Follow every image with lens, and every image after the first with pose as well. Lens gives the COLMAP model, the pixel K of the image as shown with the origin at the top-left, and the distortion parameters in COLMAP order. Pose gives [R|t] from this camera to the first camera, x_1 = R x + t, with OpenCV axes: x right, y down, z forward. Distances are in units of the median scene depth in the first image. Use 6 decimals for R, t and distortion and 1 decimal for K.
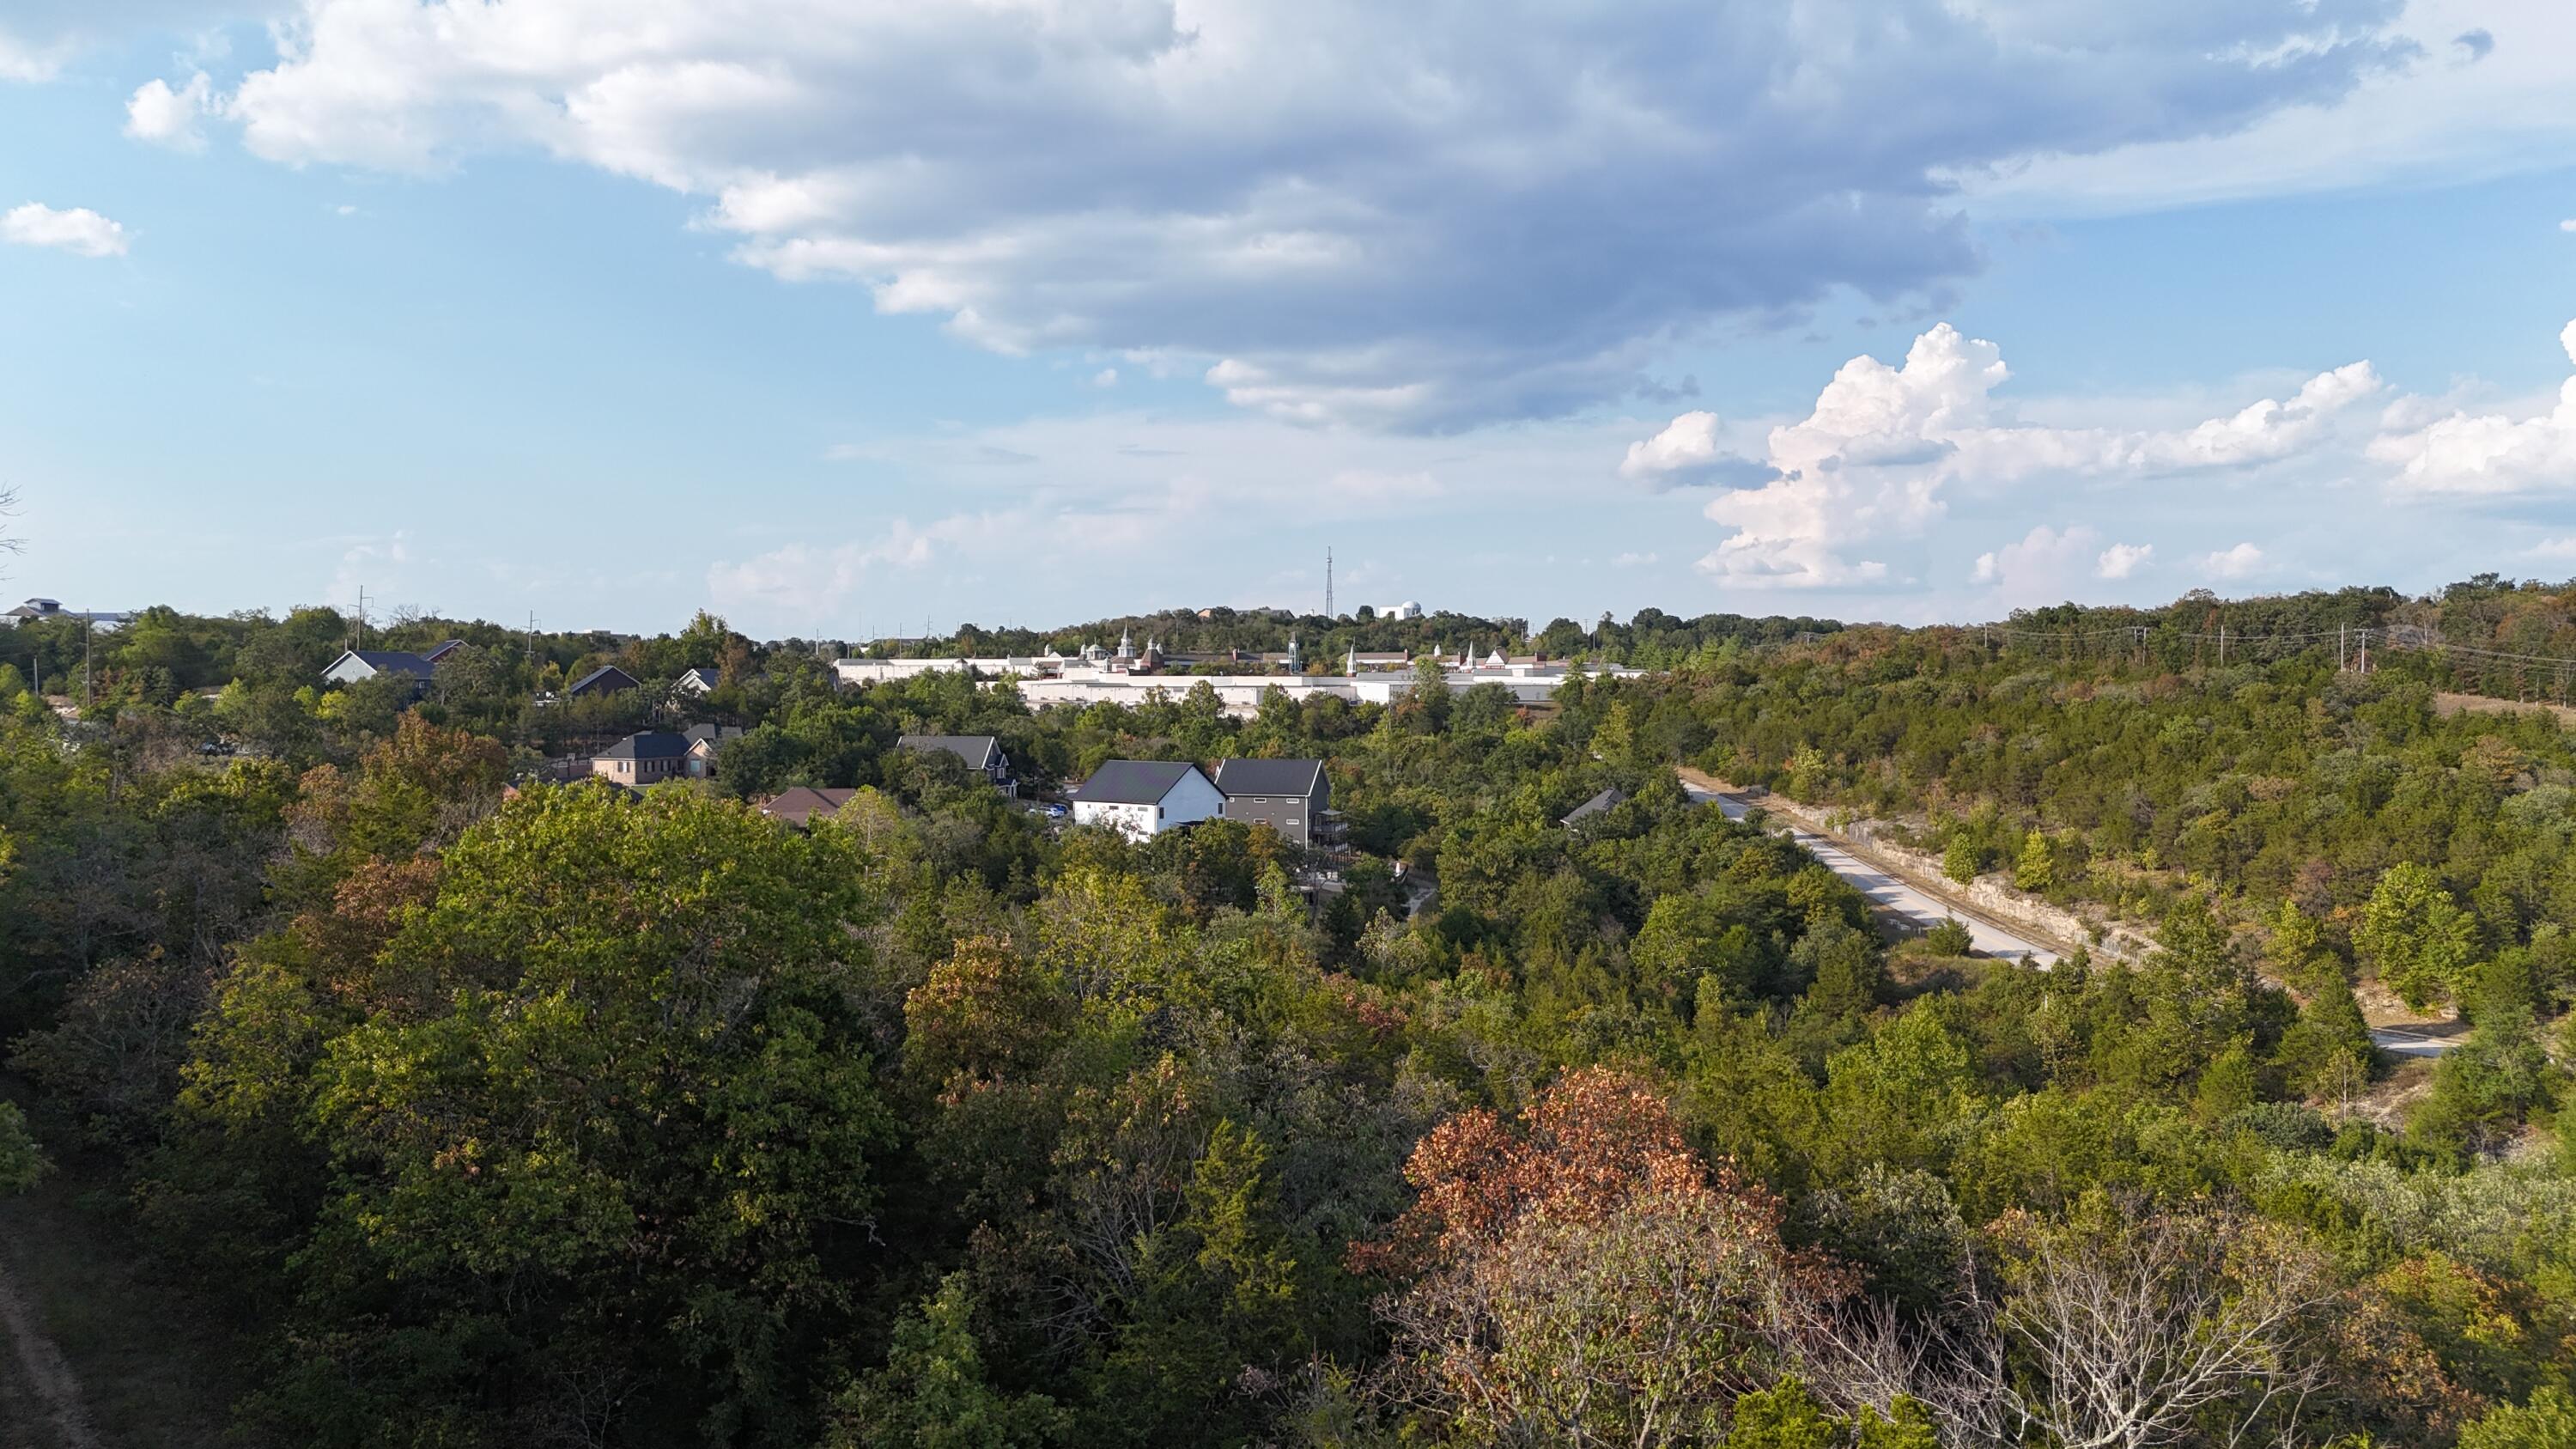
lens RADIAL K [[1890.3, 0, 1288.0], [0, 1890.3, 724.5], [0, 0, 1]] dist [0.086894, -0.071891]
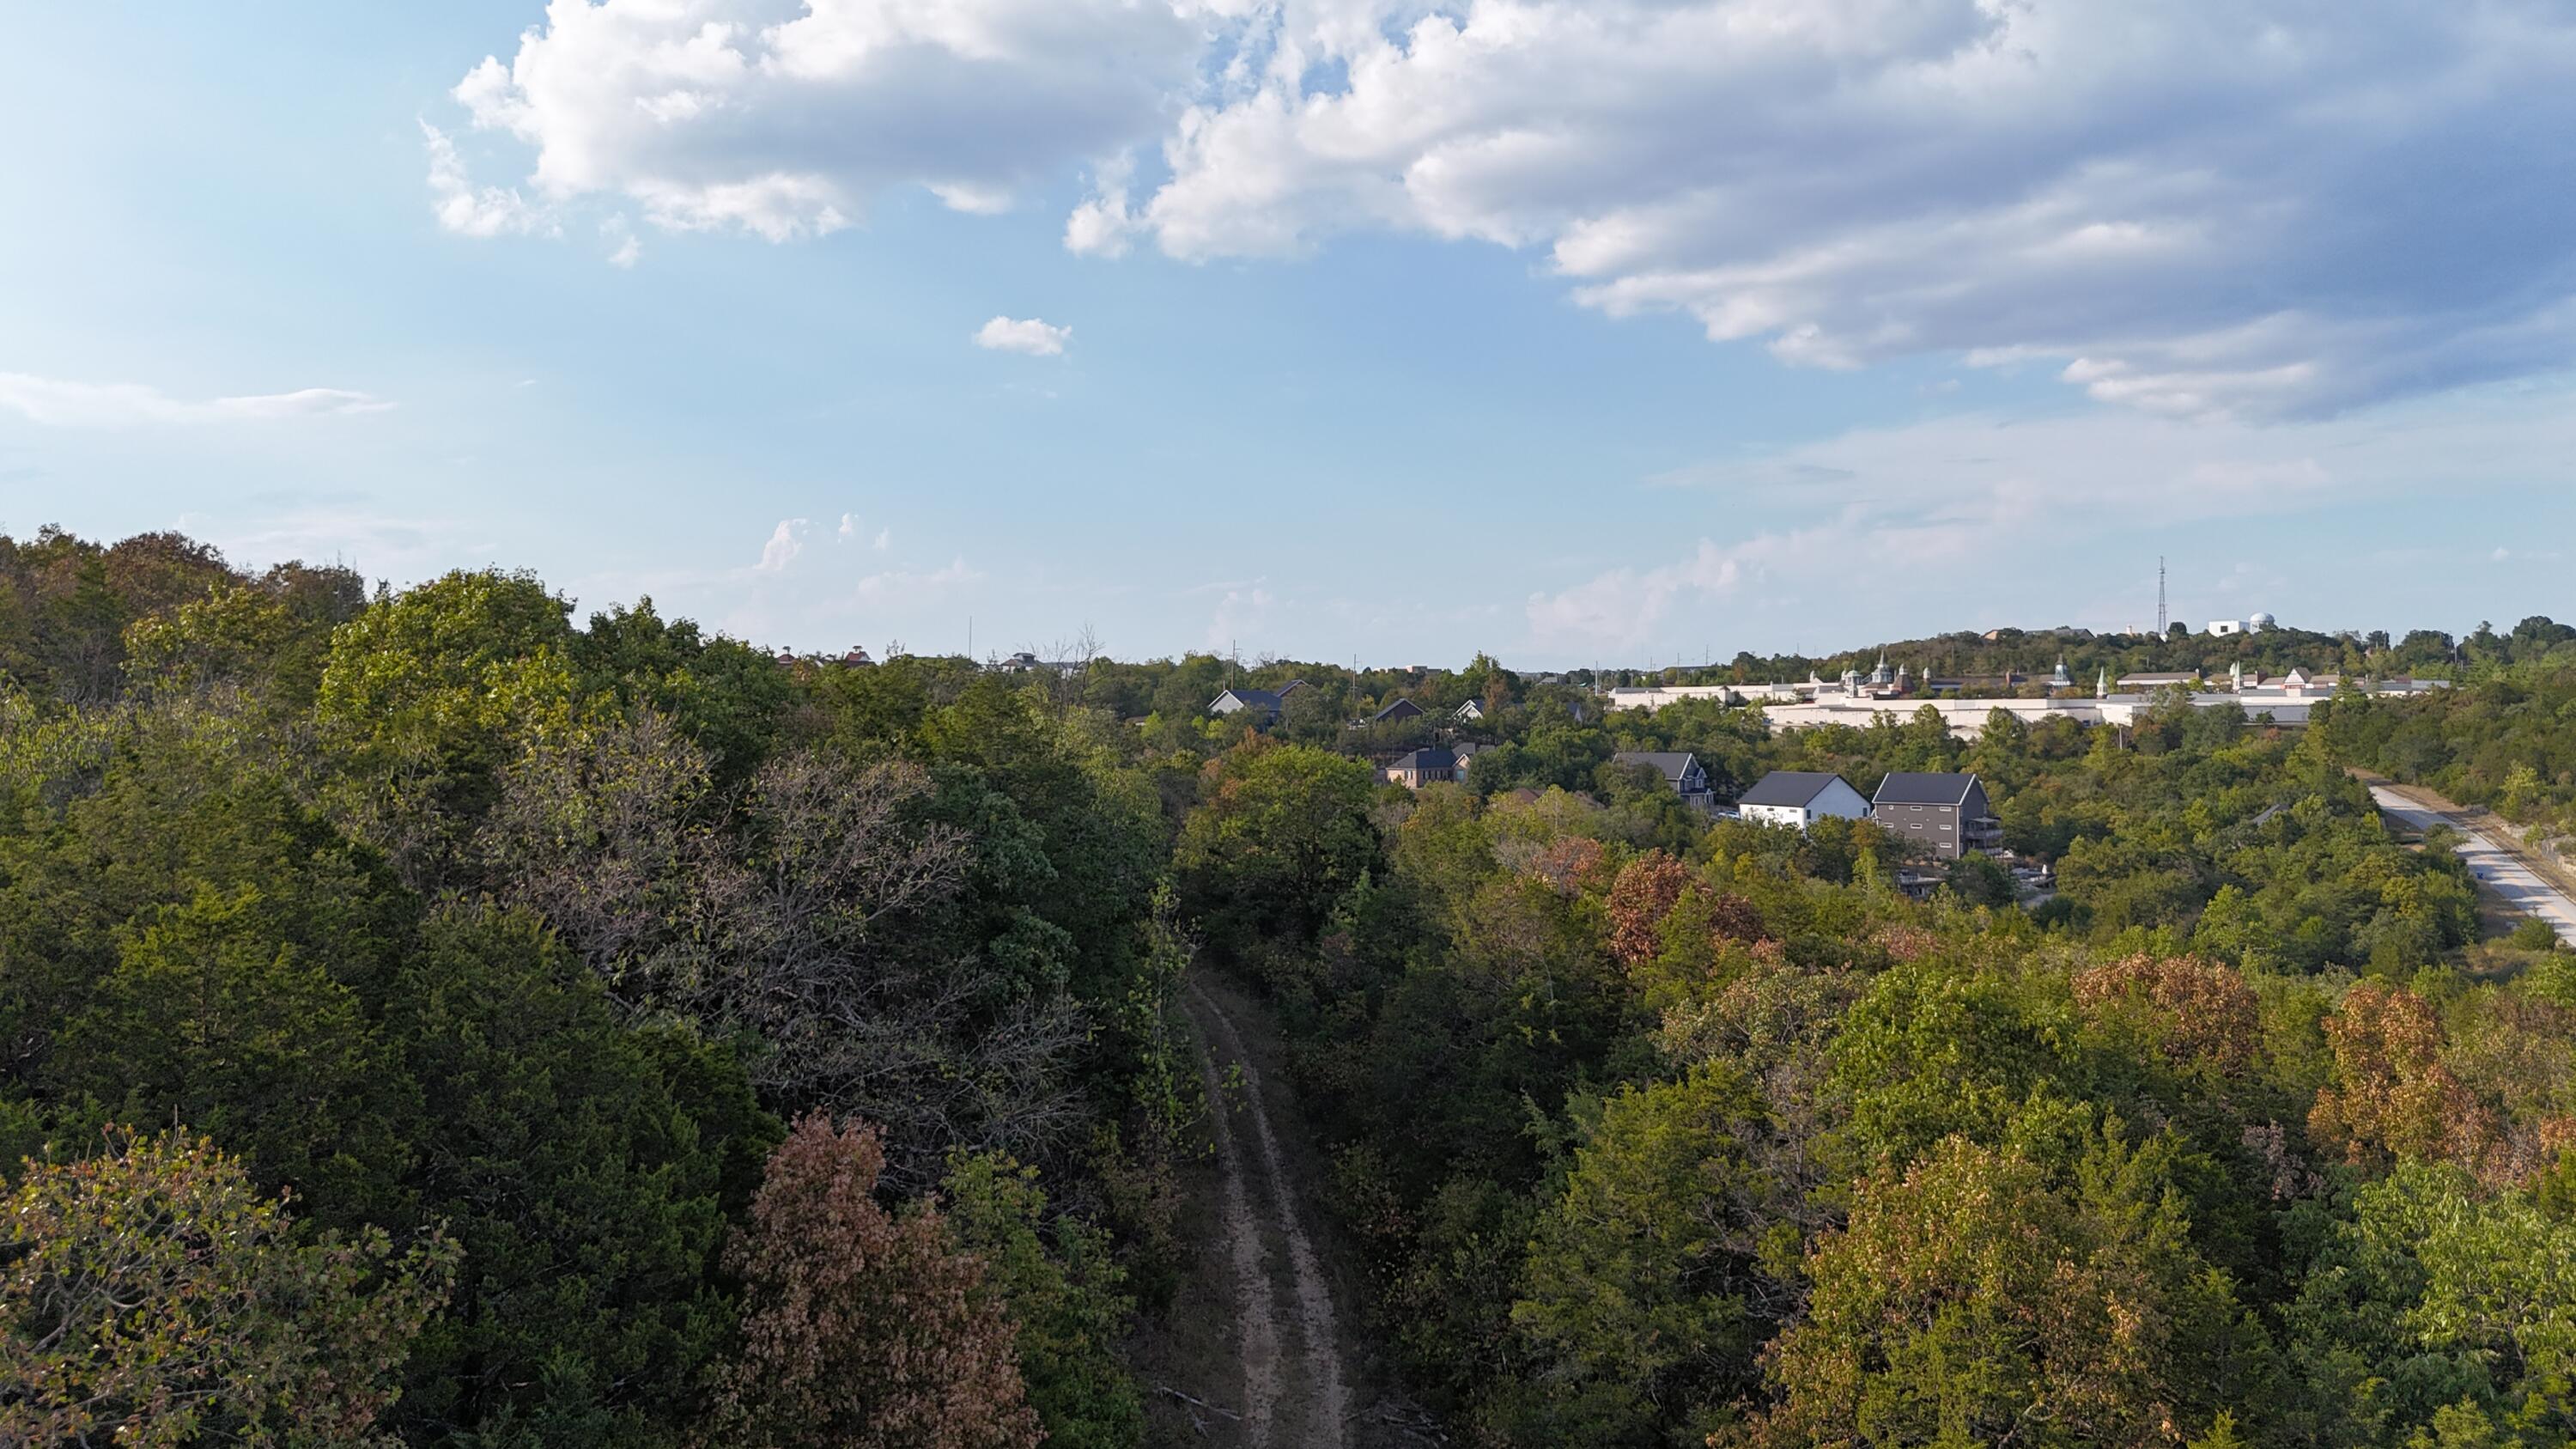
lens RADIAL K [[1898.9, 0, 1292.1], [0, 1898.9, 722.2], [0, 0, 1]] dist [0.065595, -0.063319]
pose [[0.913082, -0.005830, -0.407734, 0.081499], [-0.000077, 0.999895, -0.014469, 0.003178], [0.407776, 0.013243, 0.912986, -0.166448]]
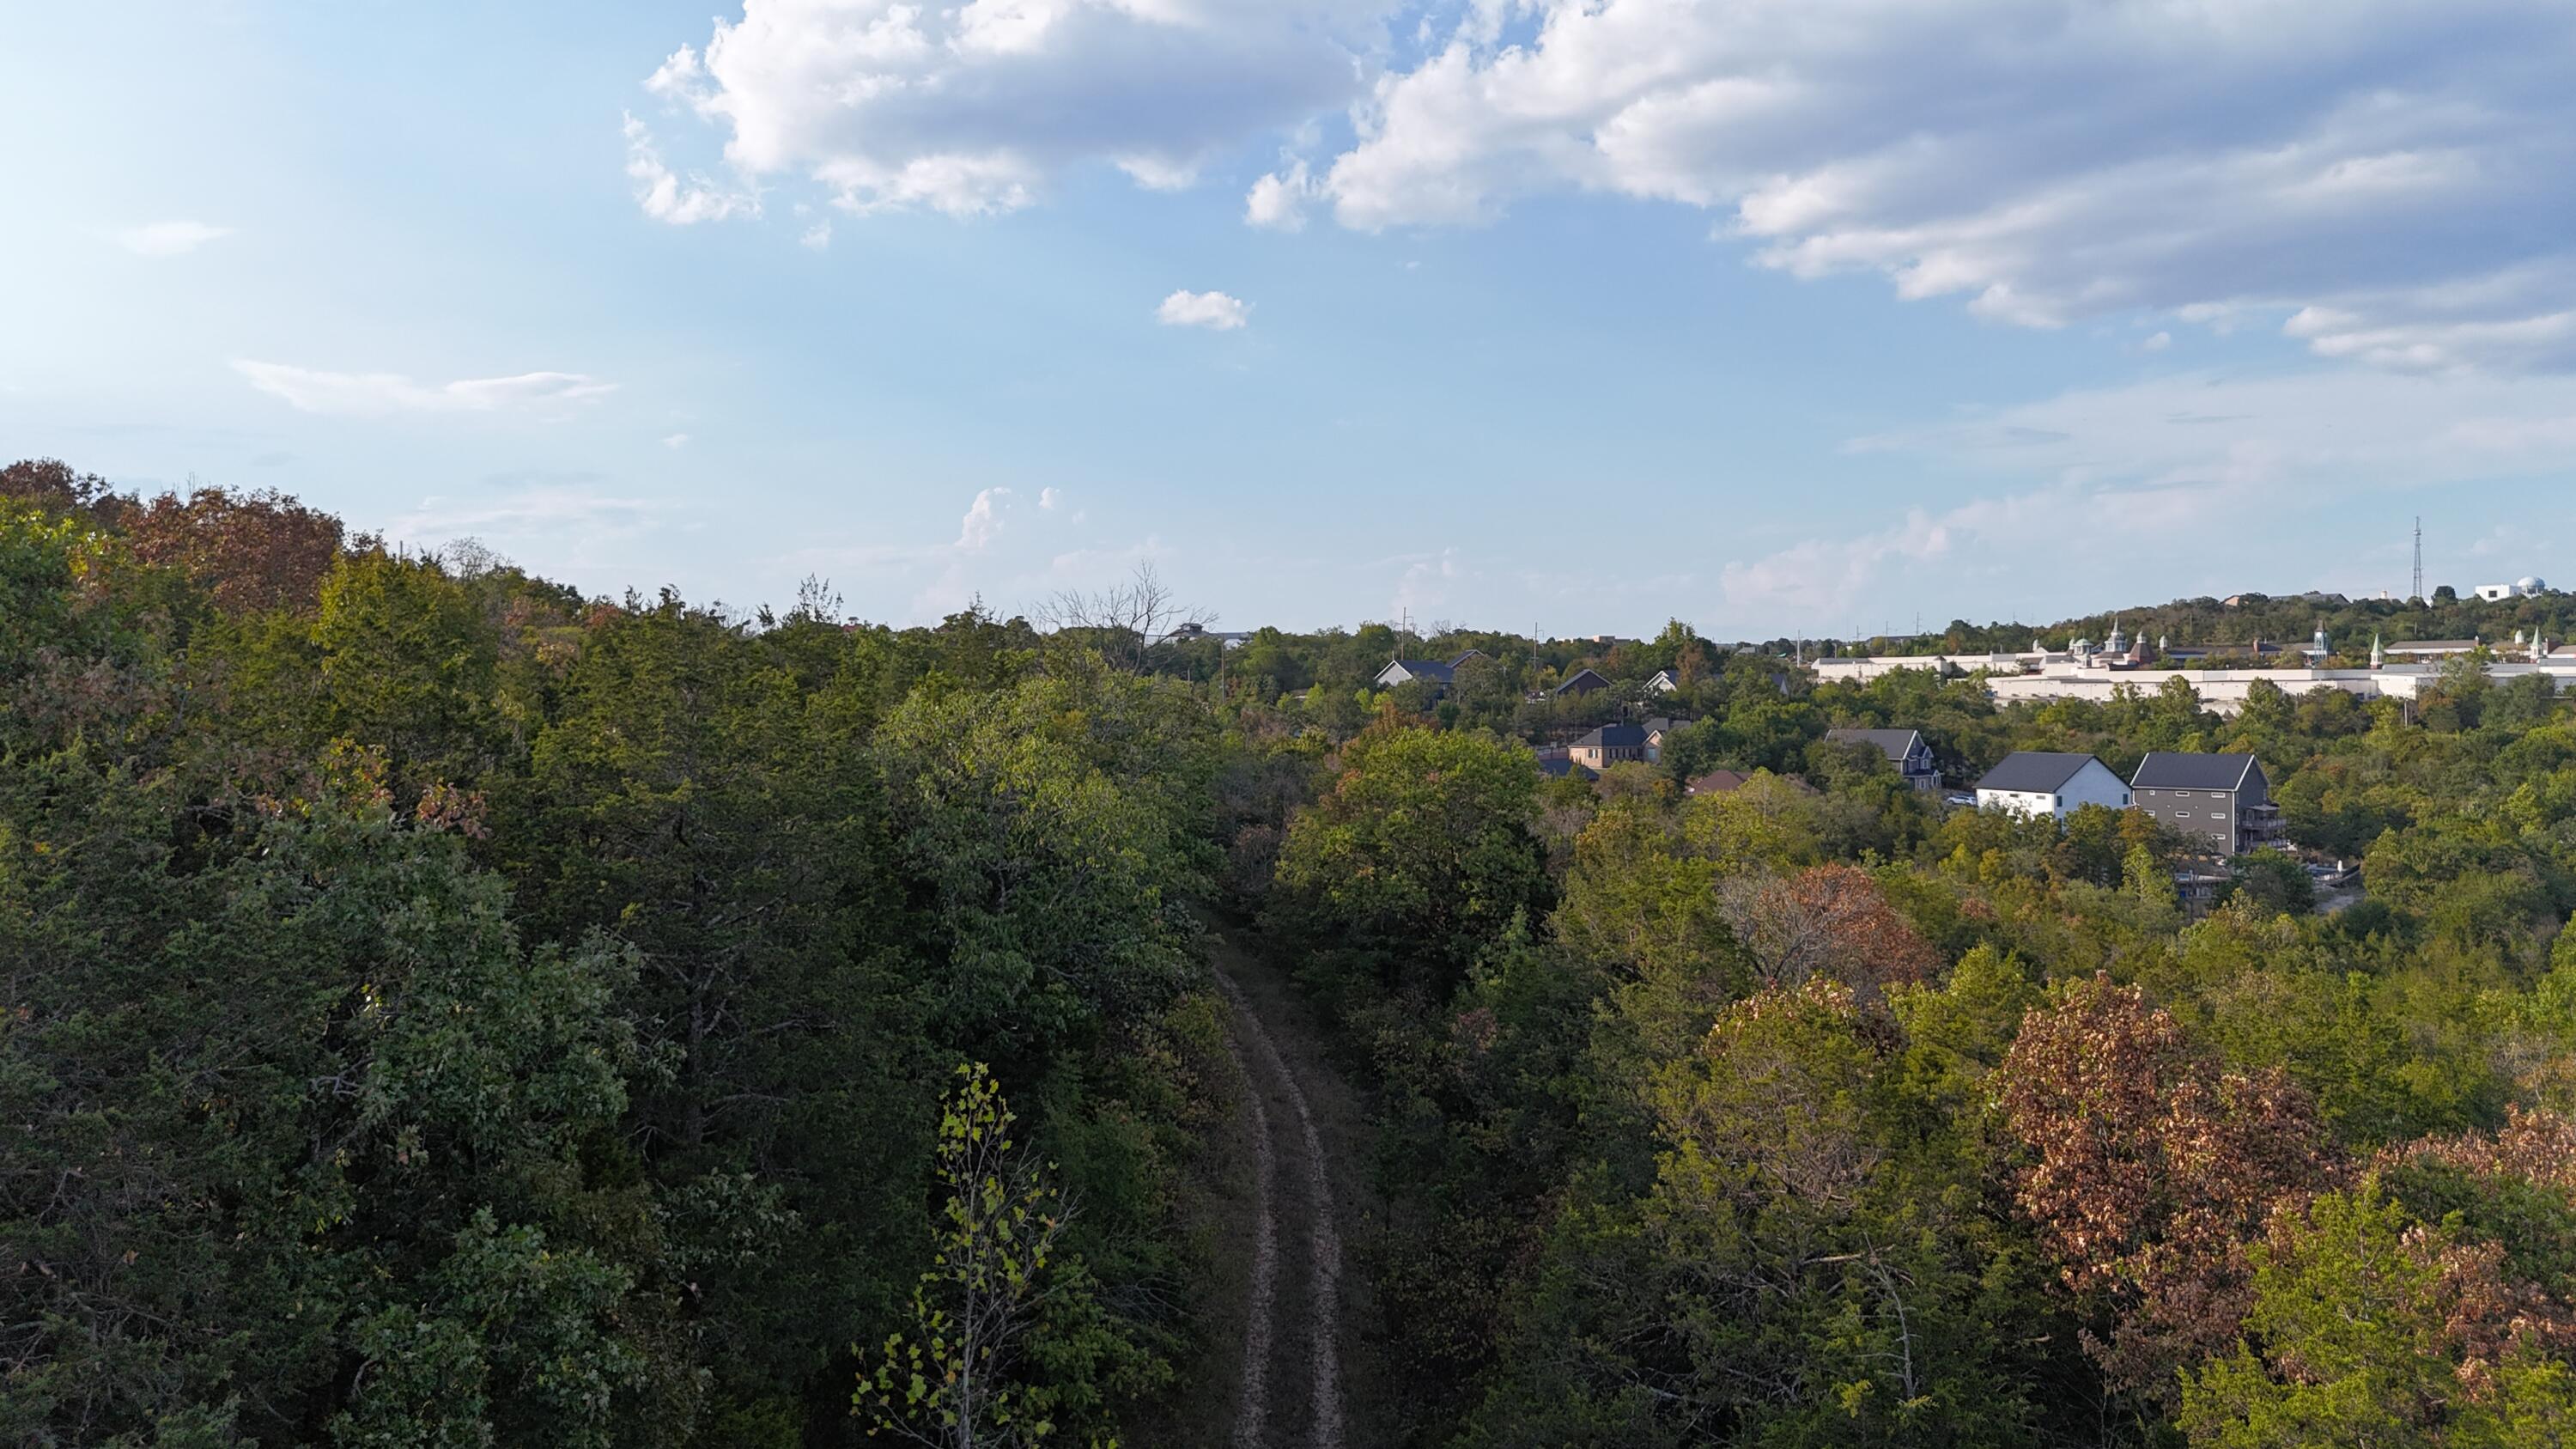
lens RADIAL K [[1906.2, 0, 1236.6], [0, 1906.2, 721.0], [0, 0, 1]] dist [-0.029076, 0.049130]
pose [[0.854968, 0.001186, -0.518679, 0.056284], [-0.001833, 0.999998, -0.000736, 0.002079], [0.518677, 0.001580, 0.854969, -0.096226]]
